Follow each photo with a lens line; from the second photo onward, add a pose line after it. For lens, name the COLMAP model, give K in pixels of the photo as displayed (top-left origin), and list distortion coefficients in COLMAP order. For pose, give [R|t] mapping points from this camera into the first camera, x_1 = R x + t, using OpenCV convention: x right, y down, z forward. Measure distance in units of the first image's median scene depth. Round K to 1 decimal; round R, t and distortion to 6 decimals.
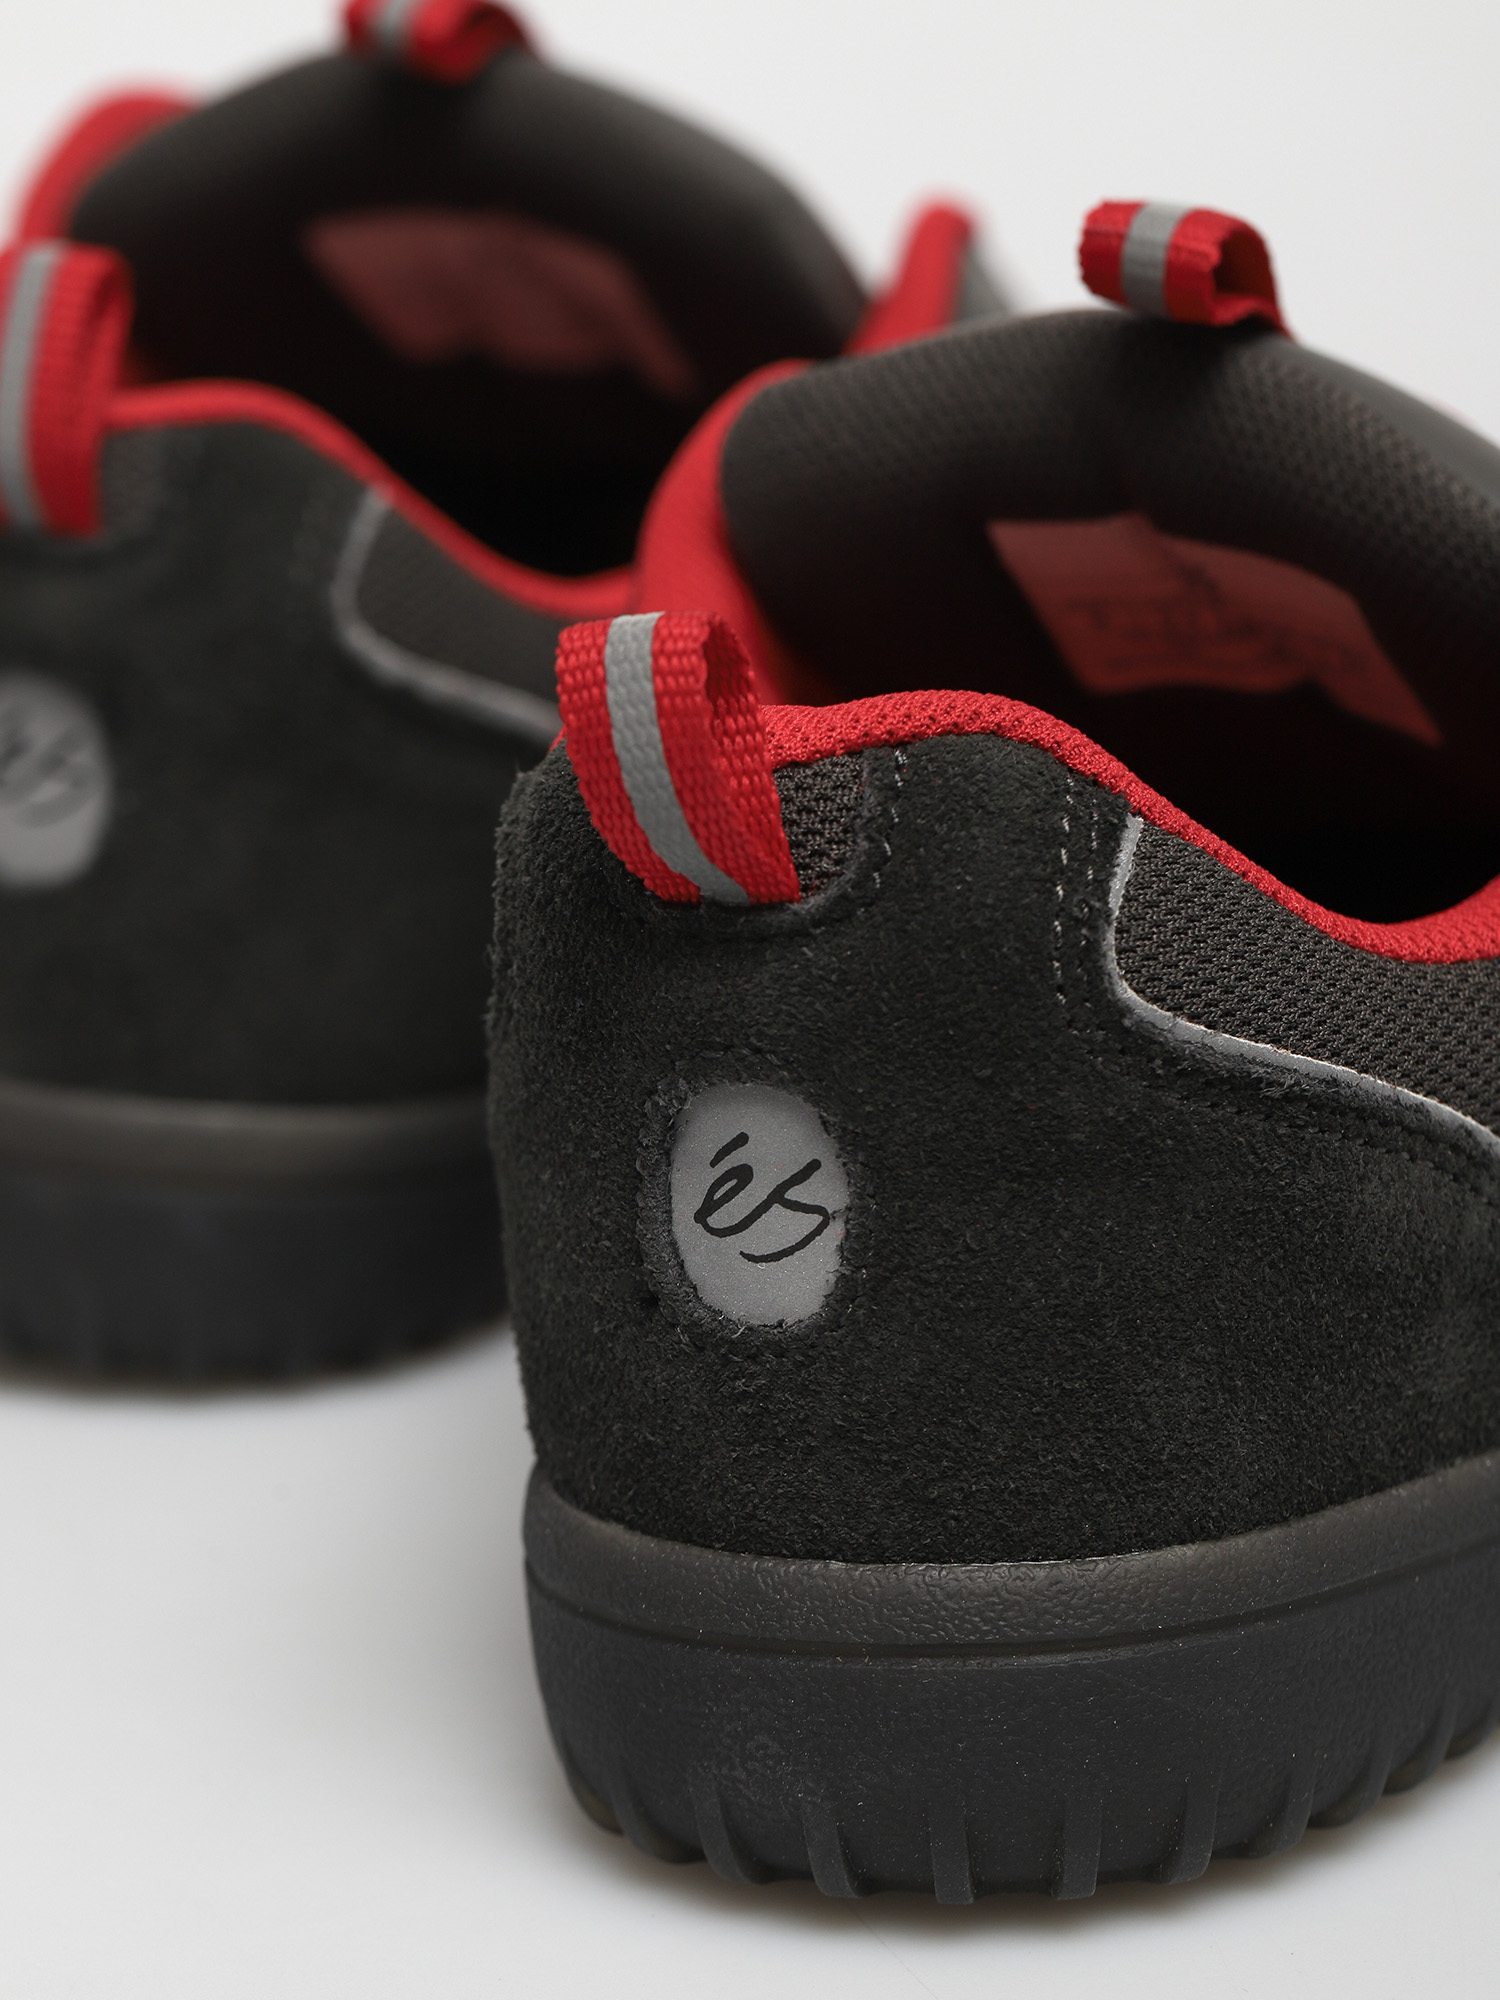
lens RADIAL K [[7067.9, 0, 751.3], [0, 7067.9, 991.1], [0, 0, 1]] dist [0.275450, 0.000000]
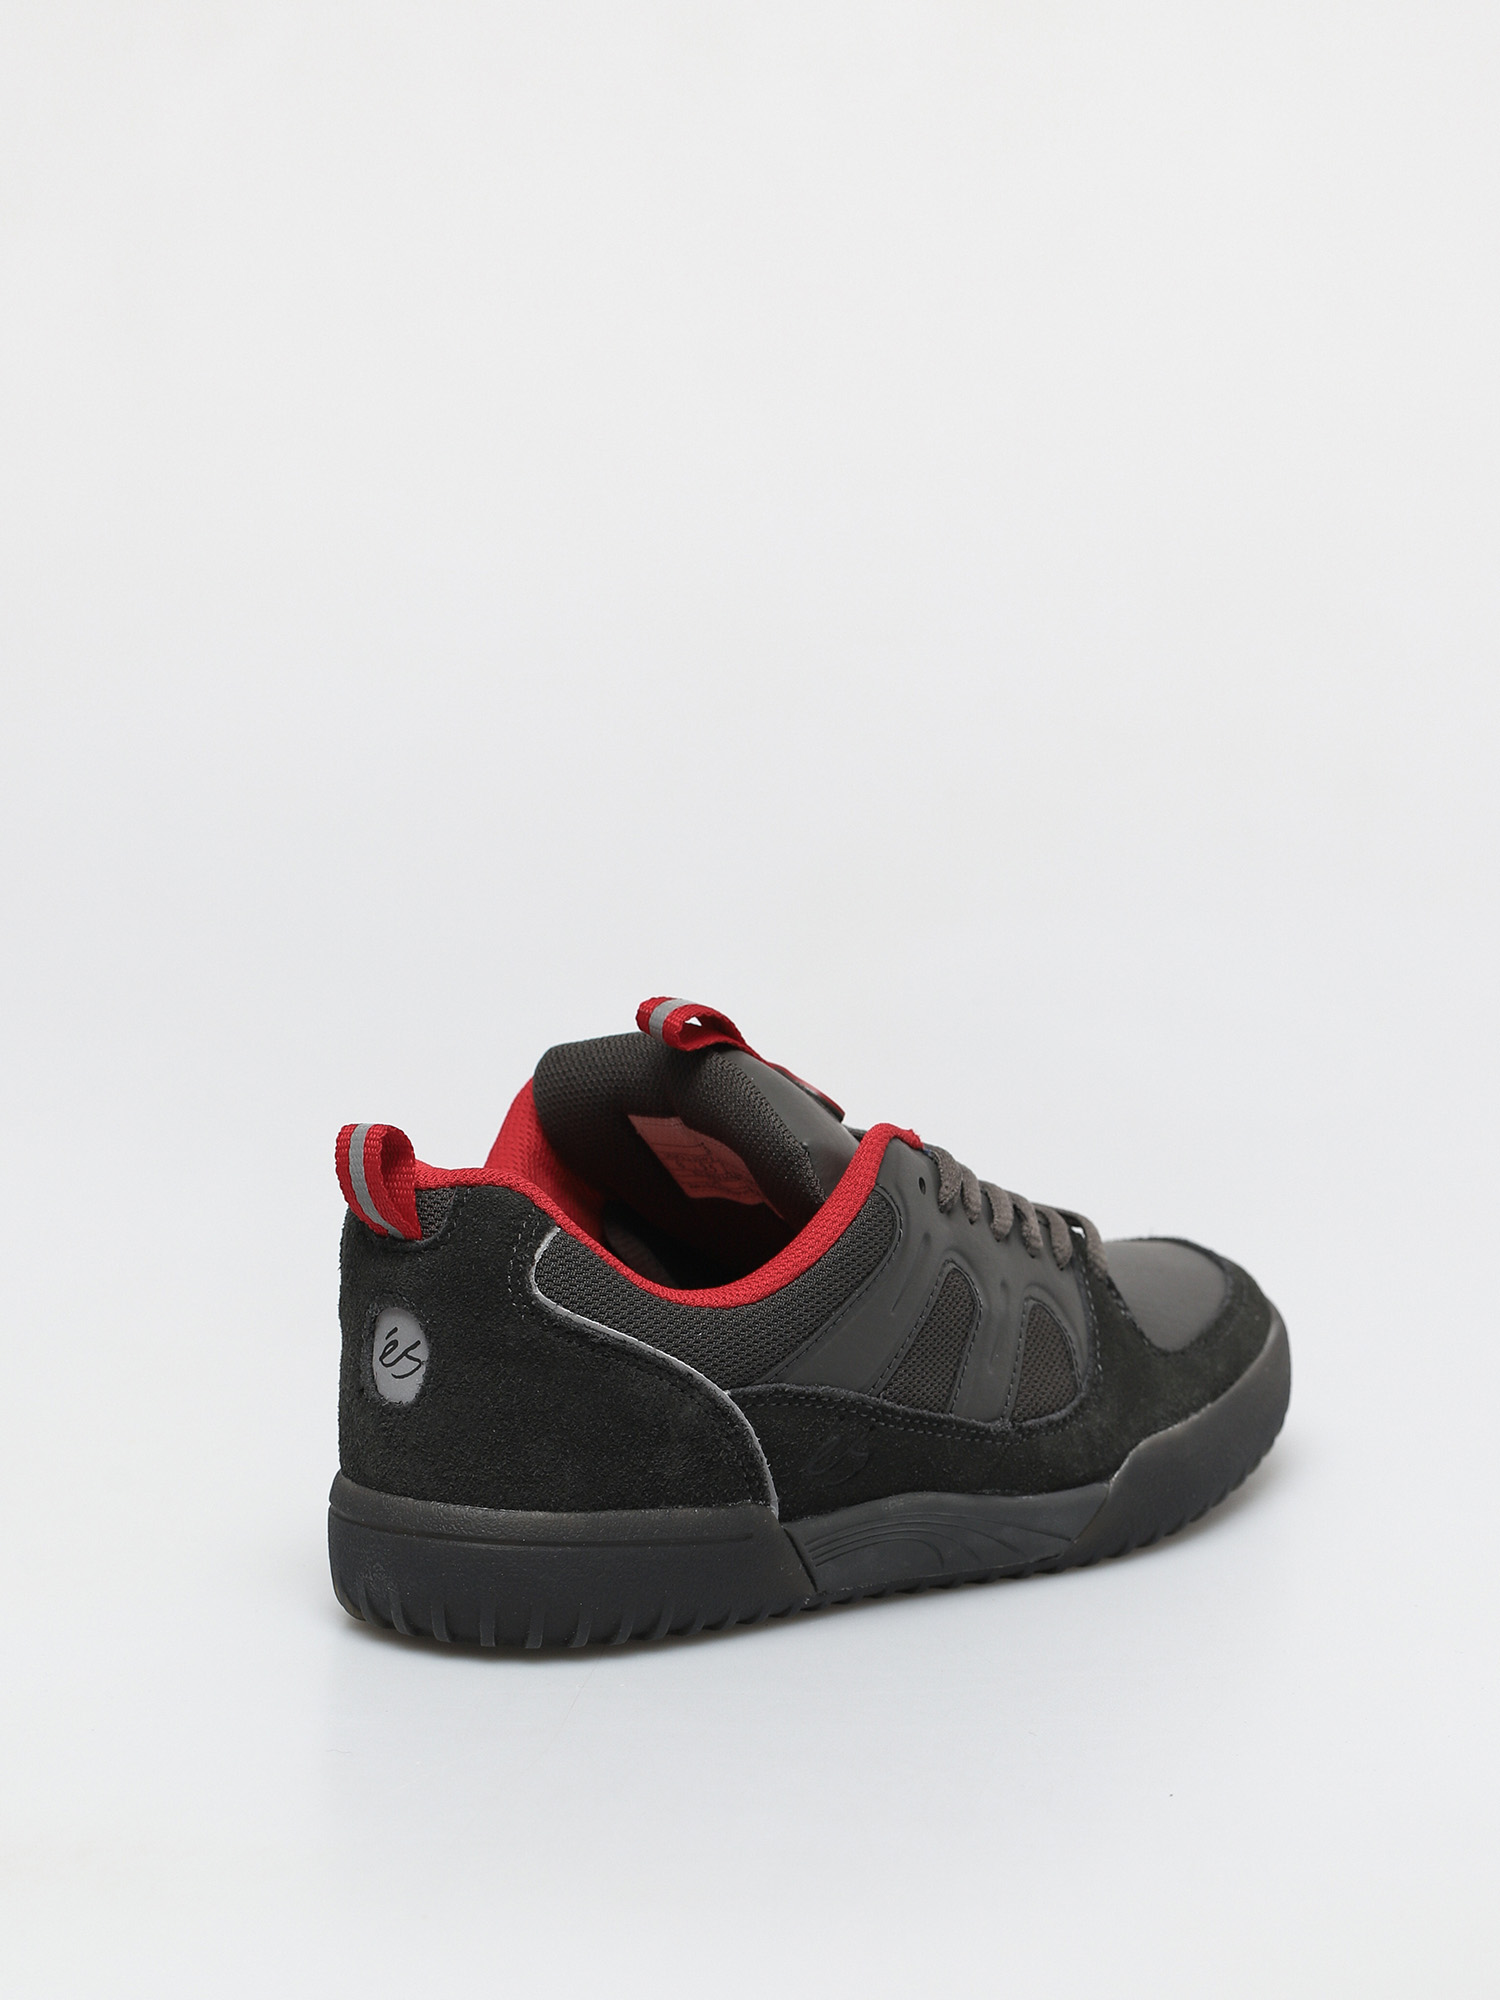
lens RADIAL K [[7067.9, 0, 747.6], [0, 7067.9, 1004.3], [0, 0, 1]] dist [0.275450, 0.000000]
pose [[0.959743, 0.127195, -0.250428, 0.760059], [-0.150419, 0.985711, -0.075816, 0.080887], [0.237206, 0.110433, 0.965162, -1.497416]]
